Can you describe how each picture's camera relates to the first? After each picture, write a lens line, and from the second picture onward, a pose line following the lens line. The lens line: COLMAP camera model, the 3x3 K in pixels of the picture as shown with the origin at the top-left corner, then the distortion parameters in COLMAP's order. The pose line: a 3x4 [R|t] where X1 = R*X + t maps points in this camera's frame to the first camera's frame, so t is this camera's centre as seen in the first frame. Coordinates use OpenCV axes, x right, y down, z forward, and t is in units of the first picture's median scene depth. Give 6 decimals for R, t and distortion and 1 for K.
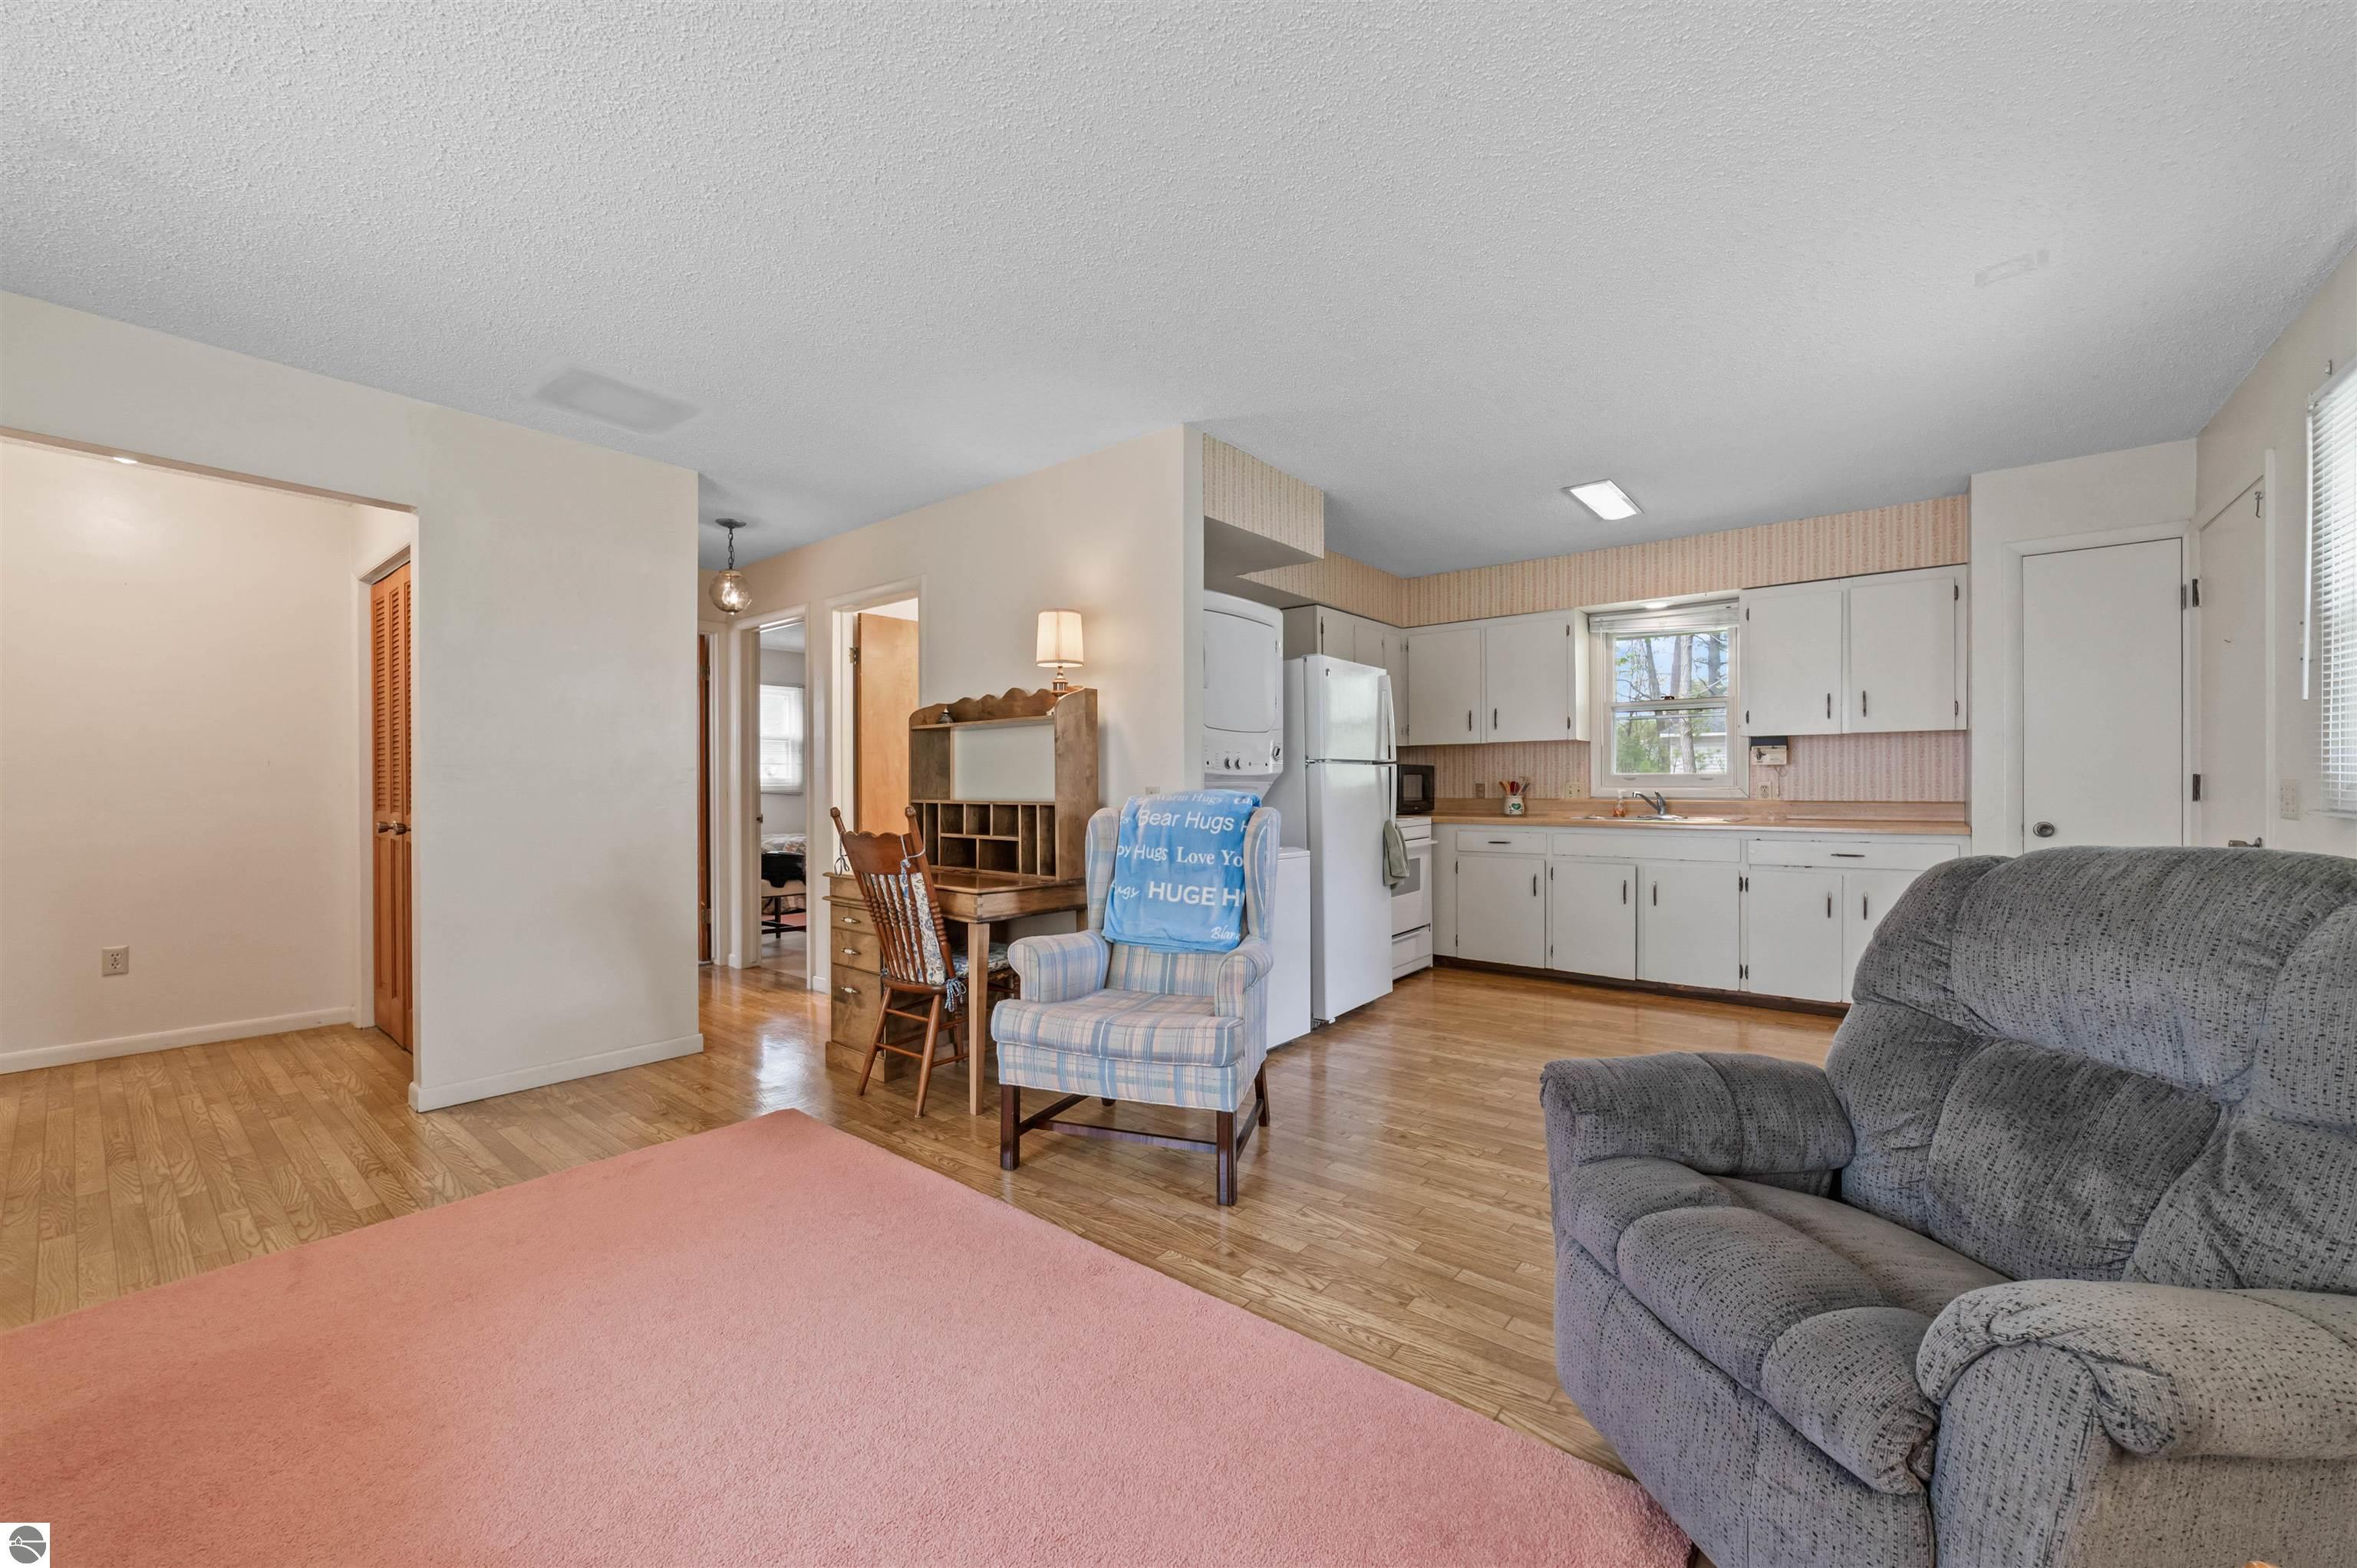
lens RADIAL K [[901.2, 0, 1225.8], [0, 901.2, 789.5], [0, 0, 1]] dist [0.008531, -0.000186]
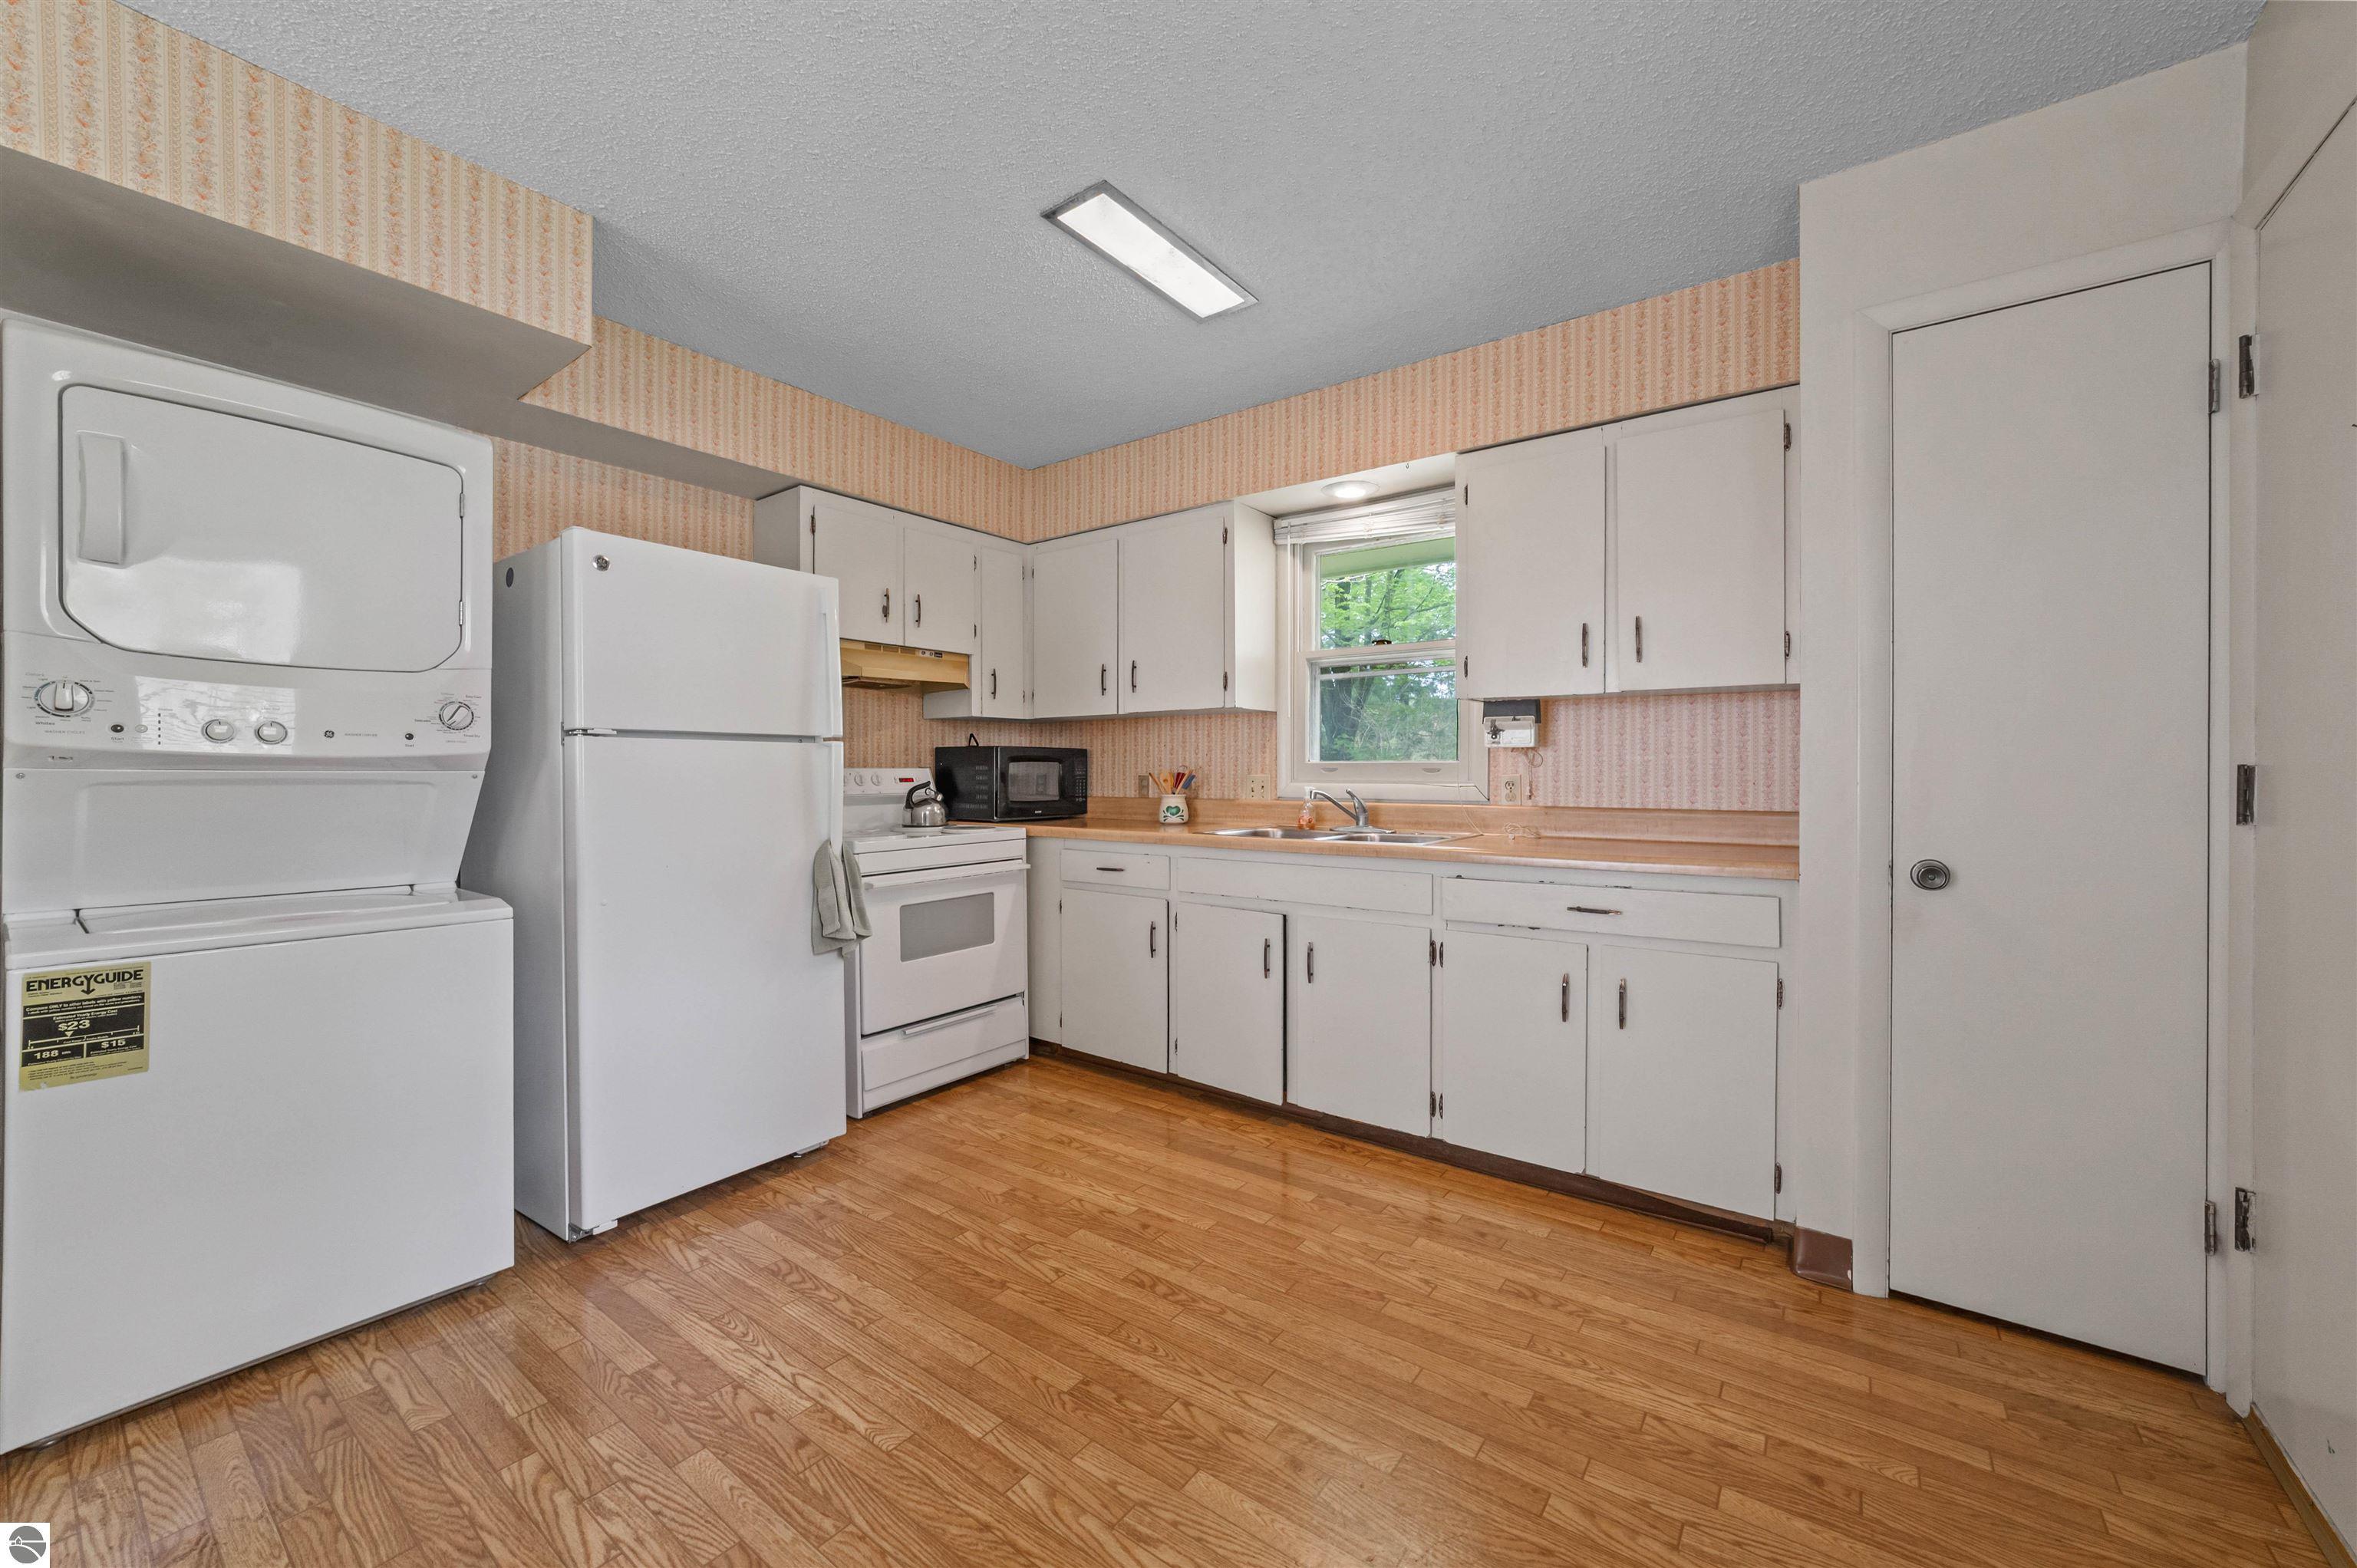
lens RADIAL K [[908.0, 0, 1178.5], [0, 908.0, 784.0], [0, 0, 1]] dist [-0.021735, 0.006818]
pose [[0.999874, 0.003665, 0.015448, 0.386156], [-0.003763, 0.999973, 0.006333, -0.006007], [-0.015425, -0.006391, 0.999861, 0.412369]]
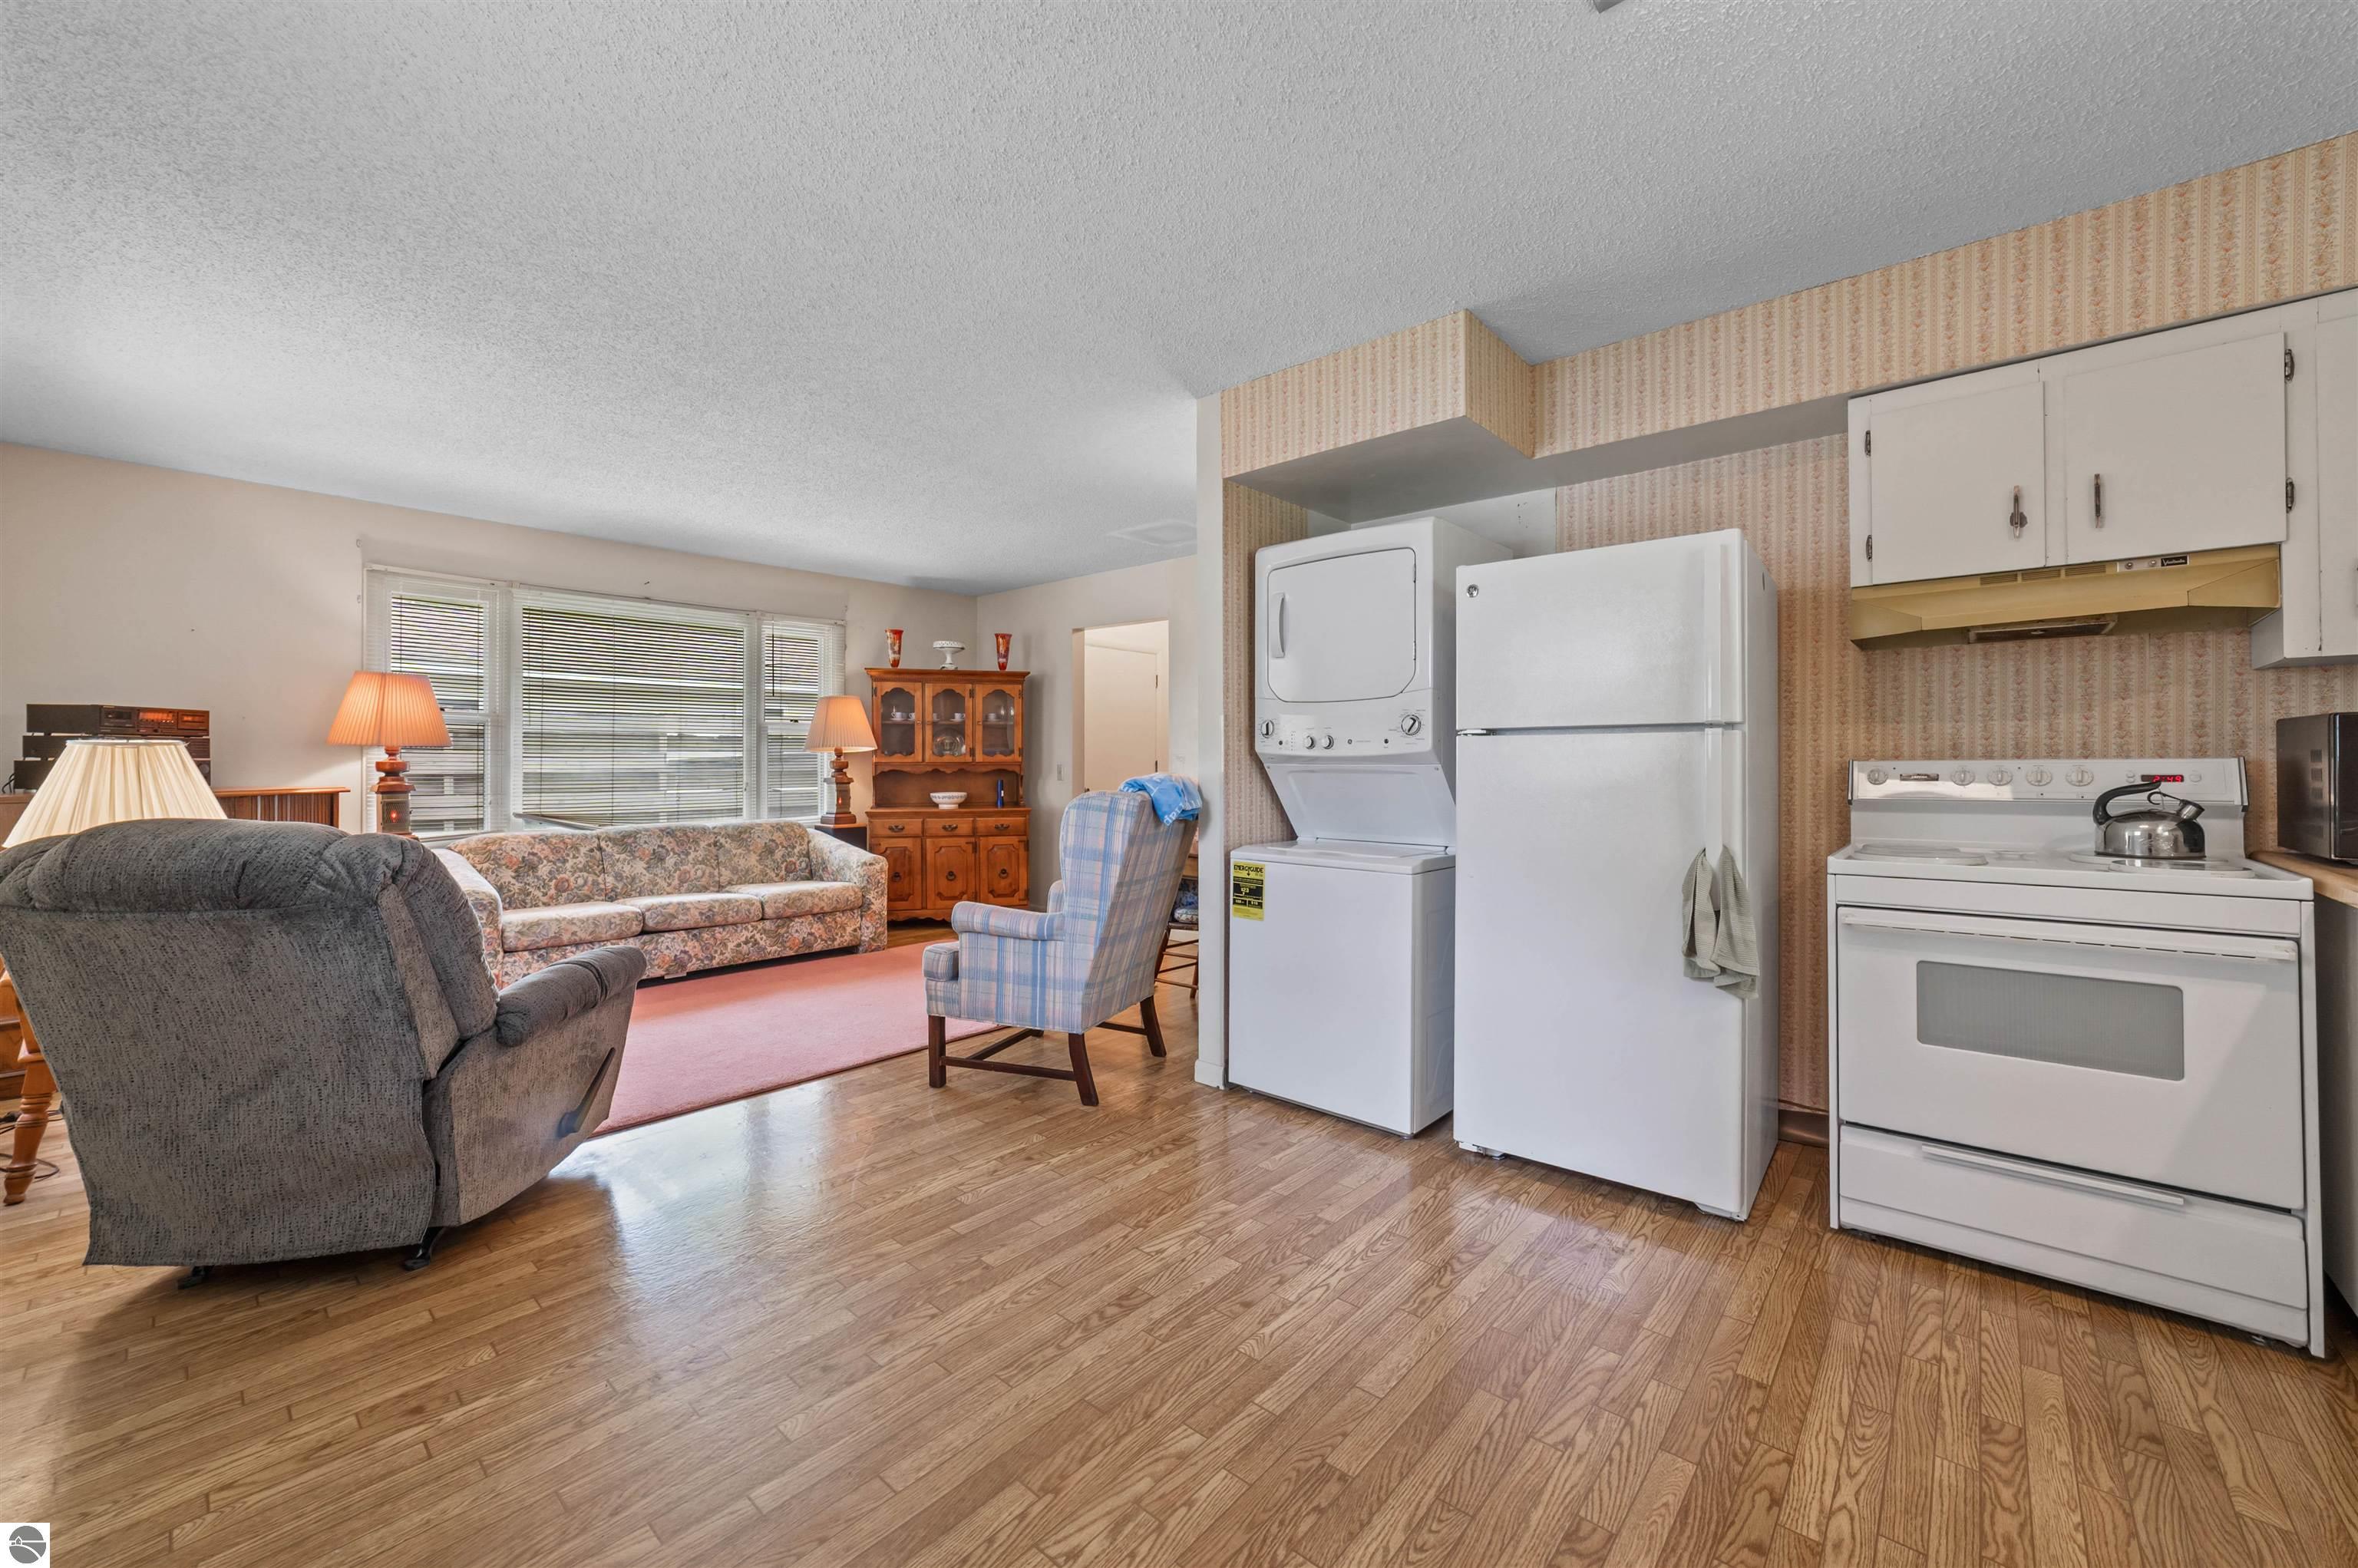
lens RADIAL K [[903.9, 0, 1188.6], [0, 903.9, 790.5], [0, 0, 1]] dist [-0.055877, 0.012228]
pose [[-0.064309, 0.038604, -0.997183, 0.665136], [-0.001414, 0.999247, 0.038775, -0.014511], [0.997929, 0.003903, -0.064206, 0.751976]]
